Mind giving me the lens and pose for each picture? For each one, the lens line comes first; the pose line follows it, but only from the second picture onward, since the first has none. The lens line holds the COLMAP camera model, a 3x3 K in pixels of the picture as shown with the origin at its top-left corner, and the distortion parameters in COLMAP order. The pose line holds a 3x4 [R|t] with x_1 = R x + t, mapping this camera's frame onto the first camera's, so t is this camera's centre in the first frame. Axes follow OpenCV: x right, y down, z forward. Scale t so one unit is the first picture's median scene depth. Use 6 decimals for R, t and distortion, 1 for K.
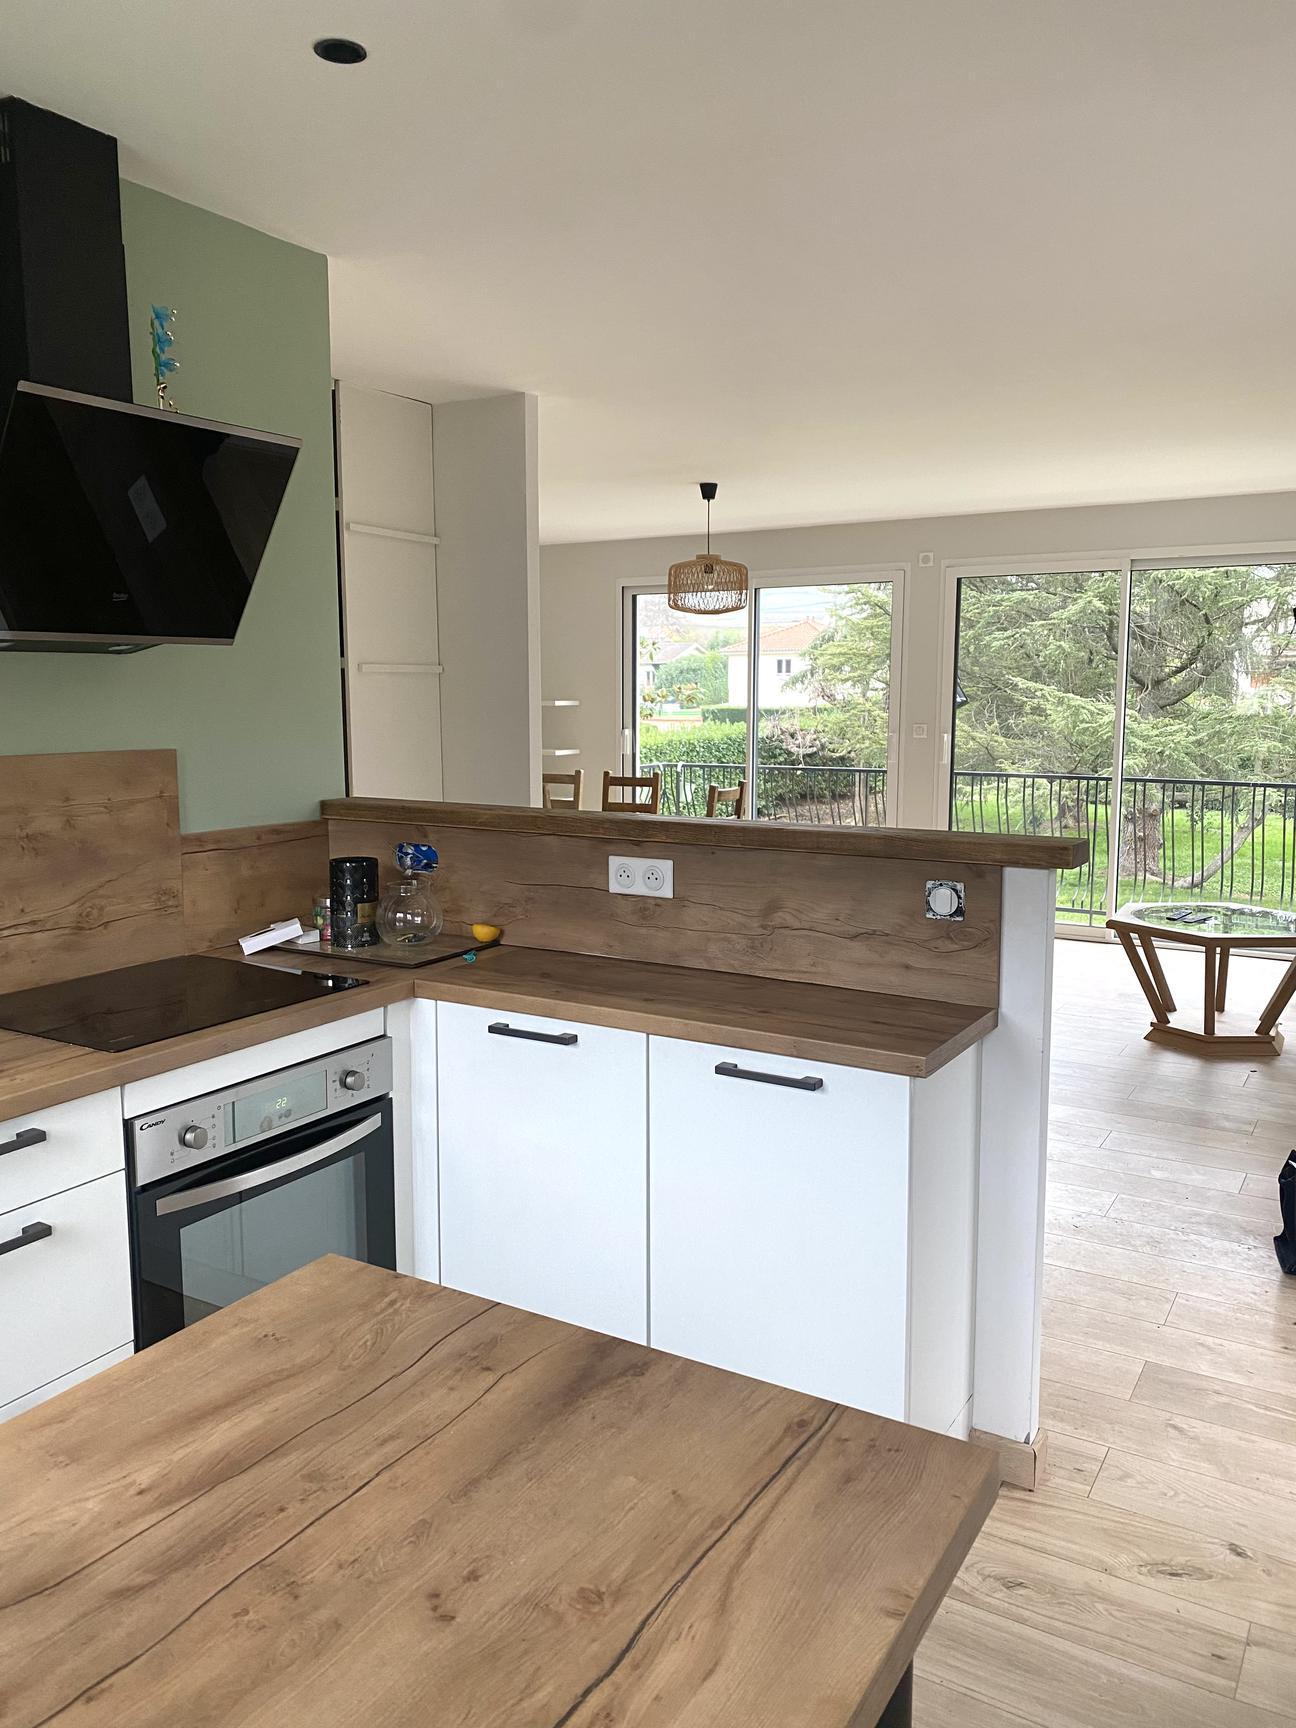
lens RADIAL K [[1317.8, 0, 640.6], [0, 1317.8, 865.1], [0, 0, 1]] dist [0.056809, -0.052004]
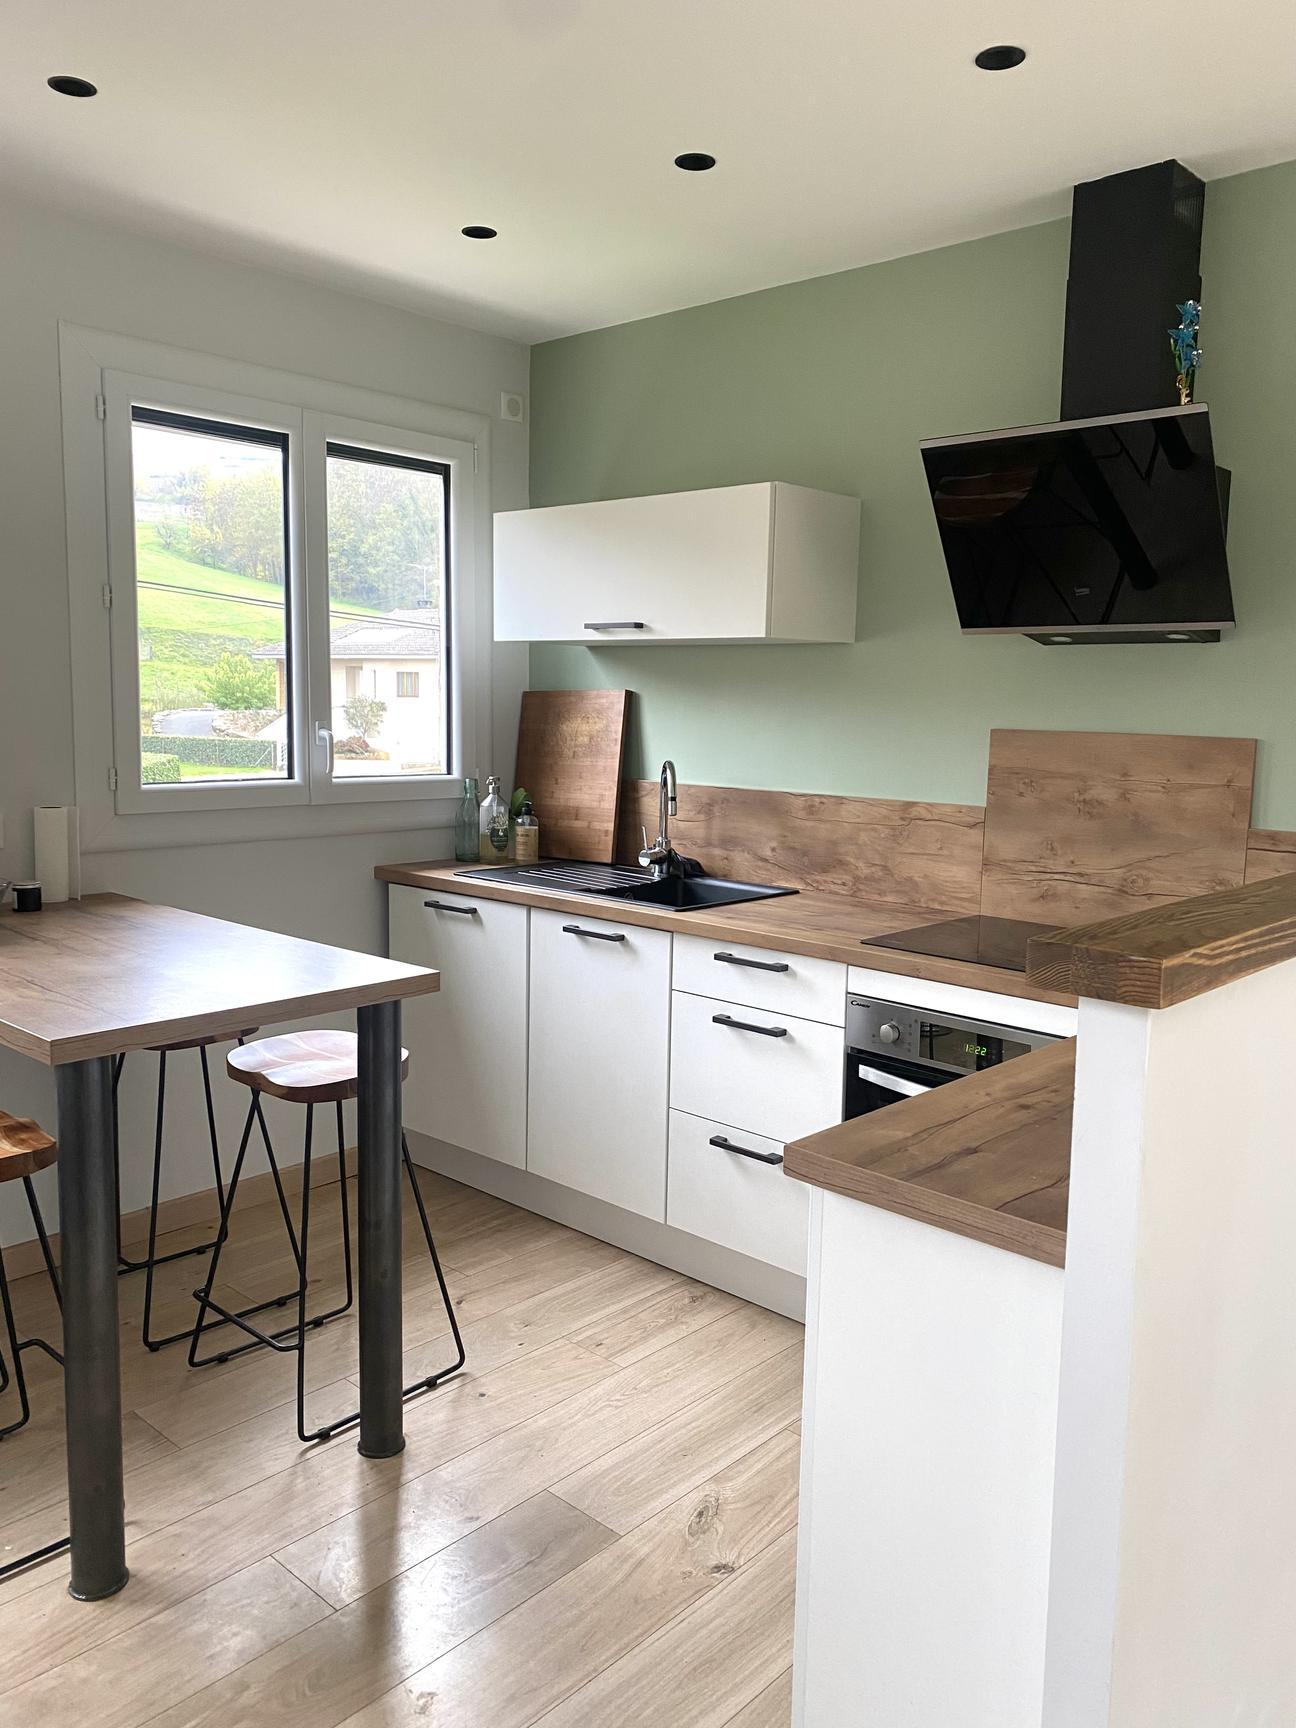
lens RADIAL K [[1317.8, 0, 646.5], [0, 1317.8, 860.0], [0, 0, 1]] dist [0.056809, -0.052004]
pose [[-0.218590, 0.118351, -0.968613, 0.748603], [-0.149768, 0.976788, 0.153148, -0.089954], [0.964255, 0.178544, -0.195791, 0.840949]]
